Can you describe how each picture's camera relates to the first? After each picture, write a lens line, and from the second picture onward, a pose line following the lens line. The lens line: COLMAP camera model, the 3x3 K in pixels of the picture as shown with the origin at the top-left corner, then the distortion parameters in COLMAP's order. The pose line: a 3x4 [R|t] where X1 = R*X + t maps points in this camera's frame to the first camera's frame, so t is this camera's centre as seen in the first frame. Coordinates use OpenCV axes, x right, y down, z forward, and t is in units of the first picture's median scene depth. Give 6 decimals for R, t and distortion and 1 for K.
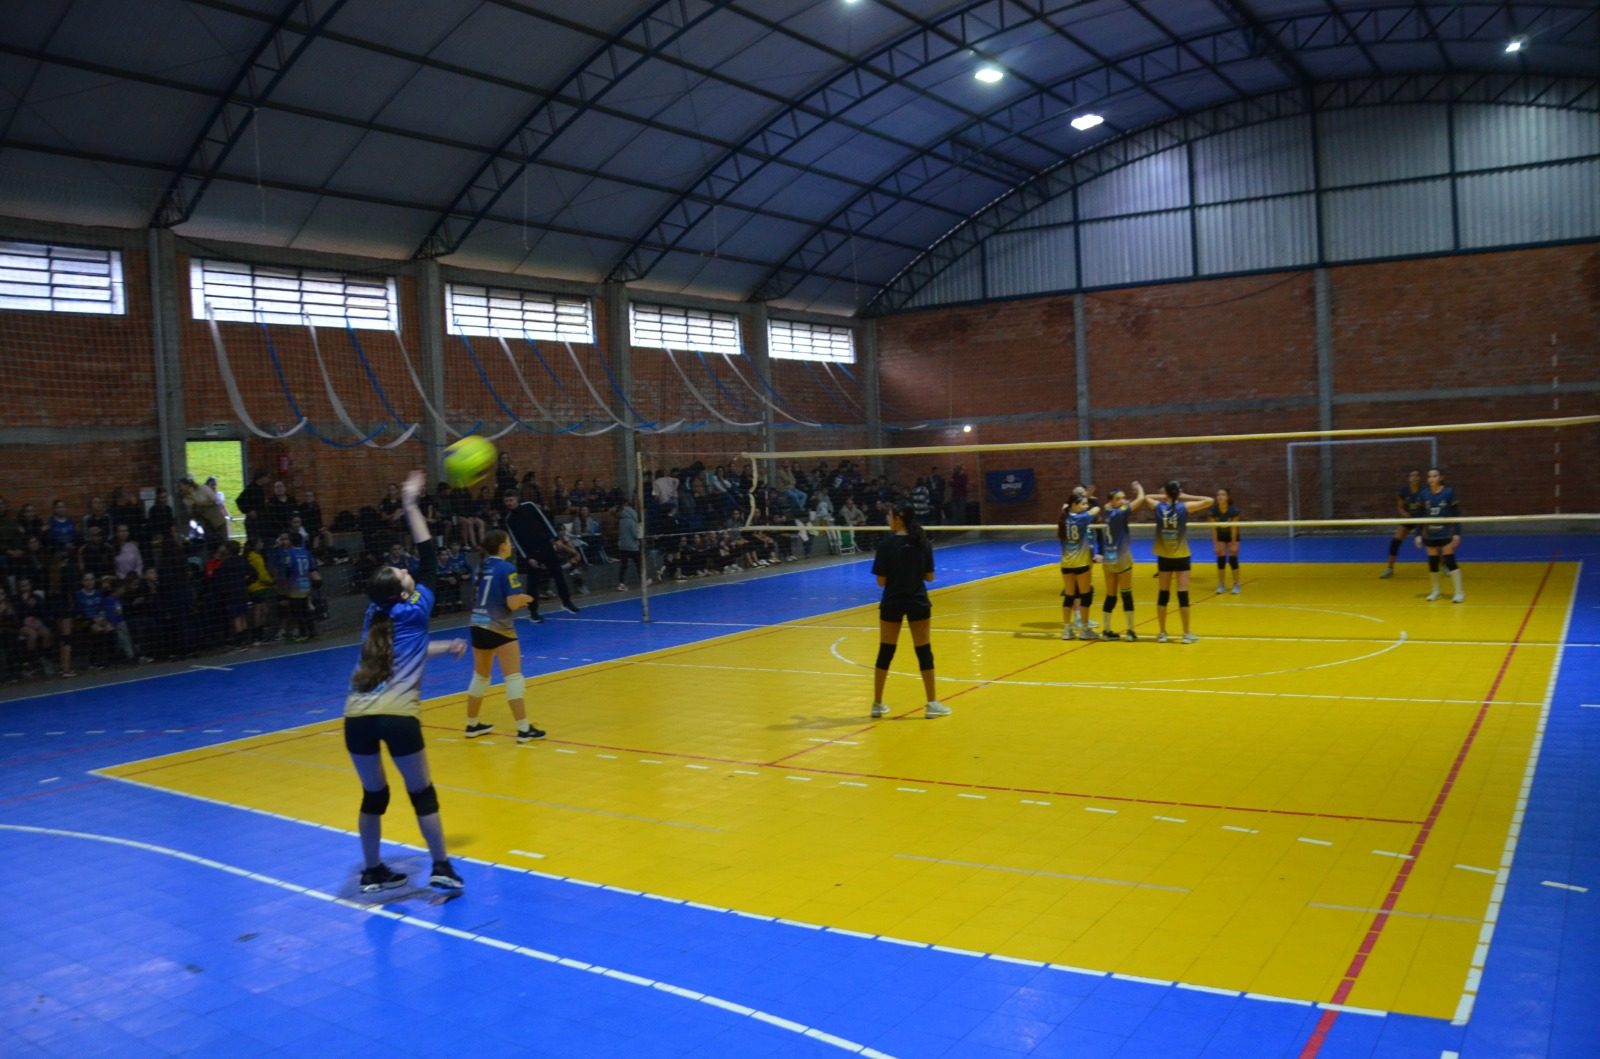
lens RADIAL K [[1278.9, 0, 811.3], [0, 1278.9, 531.2], [0, 0, 1]] dist [-0.203690, 0.128215]
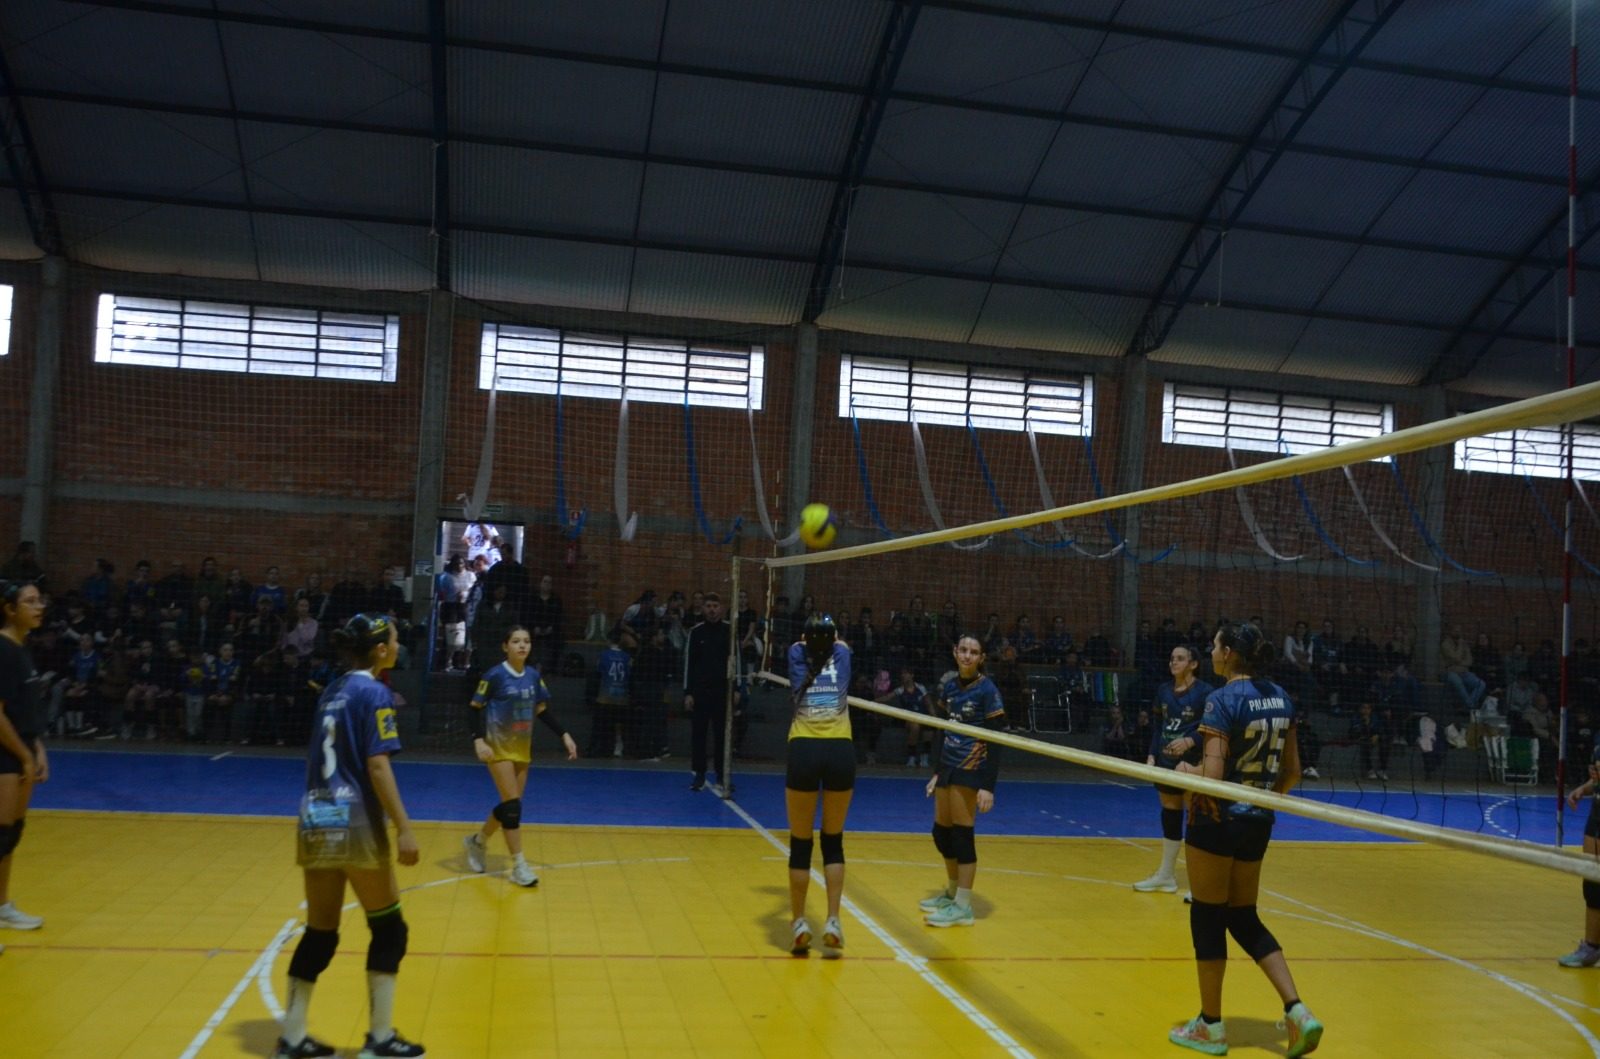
lens RADIAL K [[1348.3, 0, 812.5], [0, 1348.3, 565.0], [0, 0, 1]] dist [-0.069253, 0.019666]
pose [[0.697369, 0.054969, -0.714601, 0.277974], [-0.119871, 0.991956, -0.040677, -0.023042], [0.706617, 0.114026, 0.698349, 0.346855]]
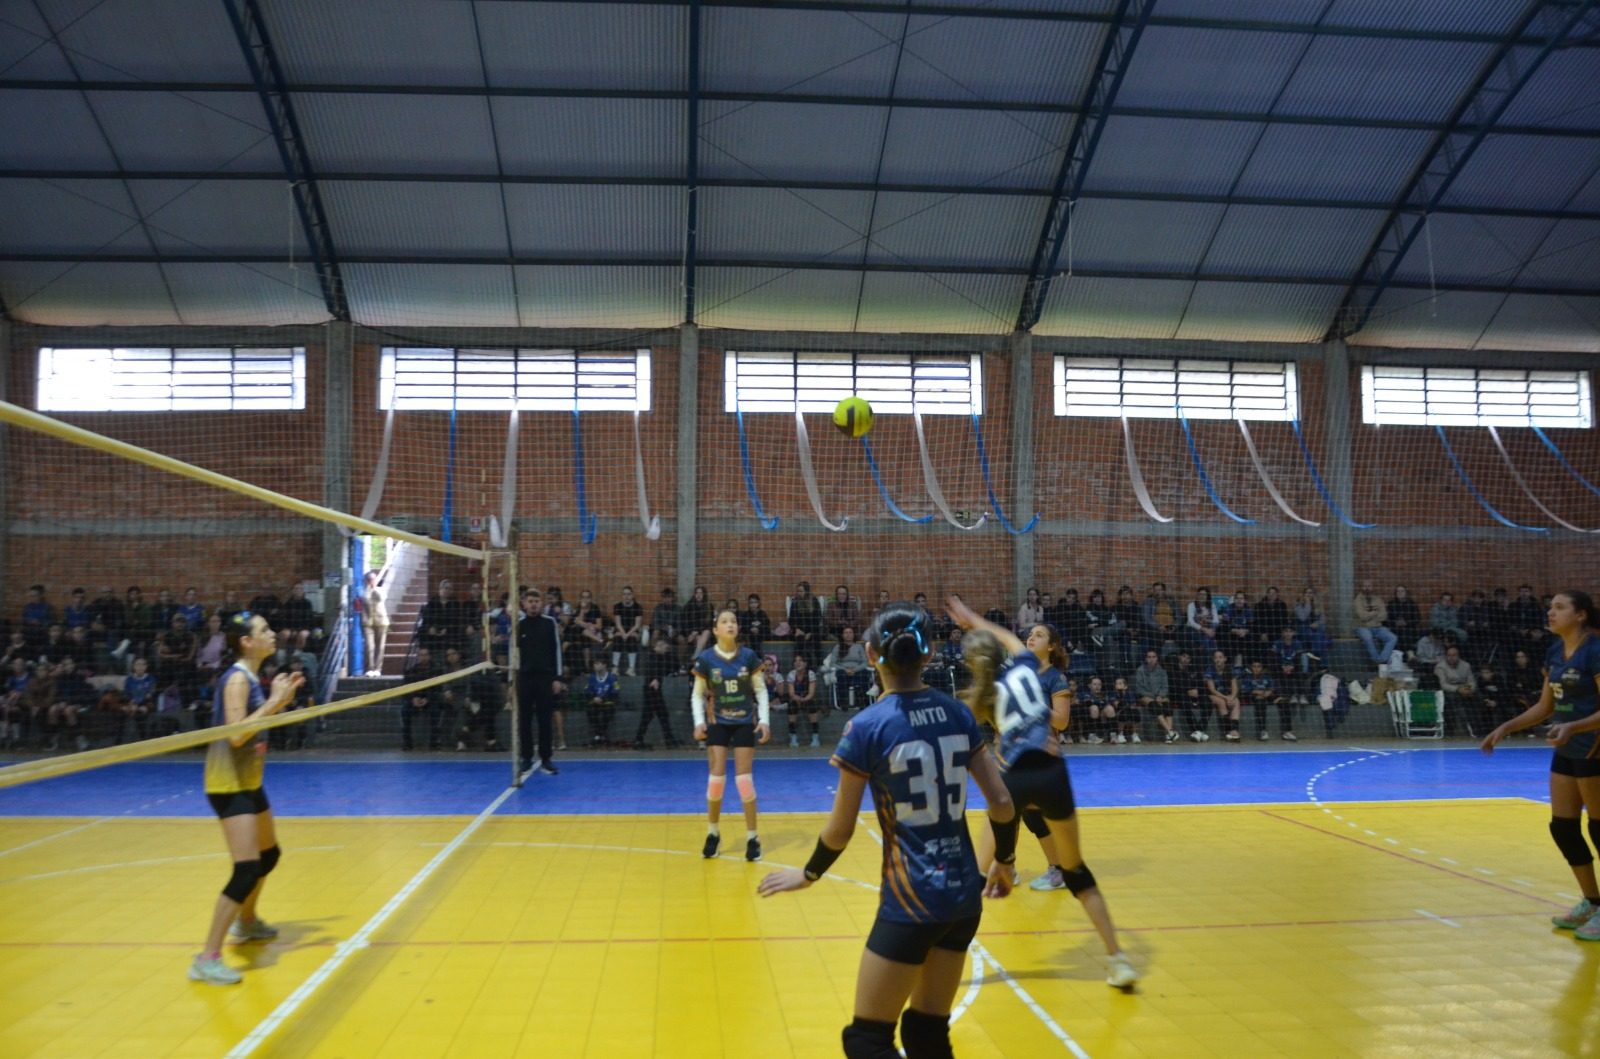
lens RADIAL K [[1280.2, 0, 768.9], [0, 1280.2, 565.0], [0, 0, 1]] dist [-0.104657, 0.038380]
pose [[0.623713, 0.020483, -0.781385, 0.339283], [-0.066768, 0.997399, -0.027149, -0.031016], [0.778796, 0.069105, 0.623459, 0.438911]]
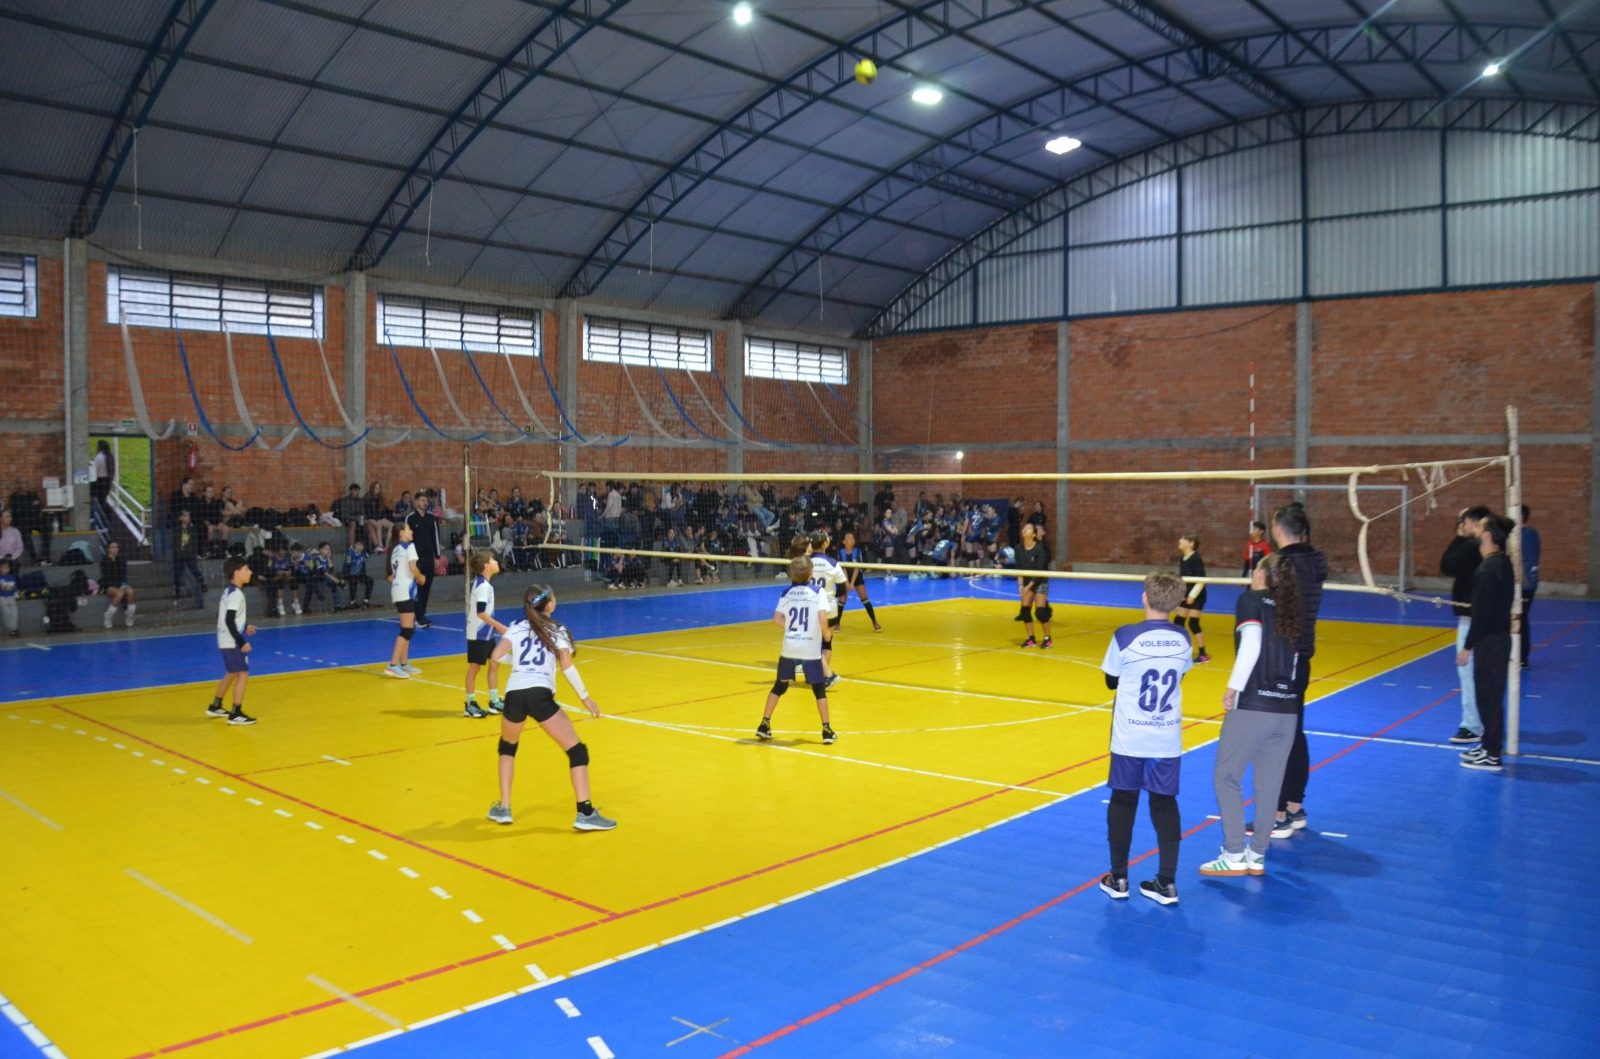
lens RADIAL K [[1269.6, 0, 802.6], [0, 1269.6, 537.0], [0, 0, 1]] dist [-0.201170, 0.115234]
pose [[0.990706, 0.053114, -0.125226, 0.173326], [-0.053839, 0.998547, -0.002408, -0.011162], [0.124916, 0.009128, 0.992125, 0.020843]]
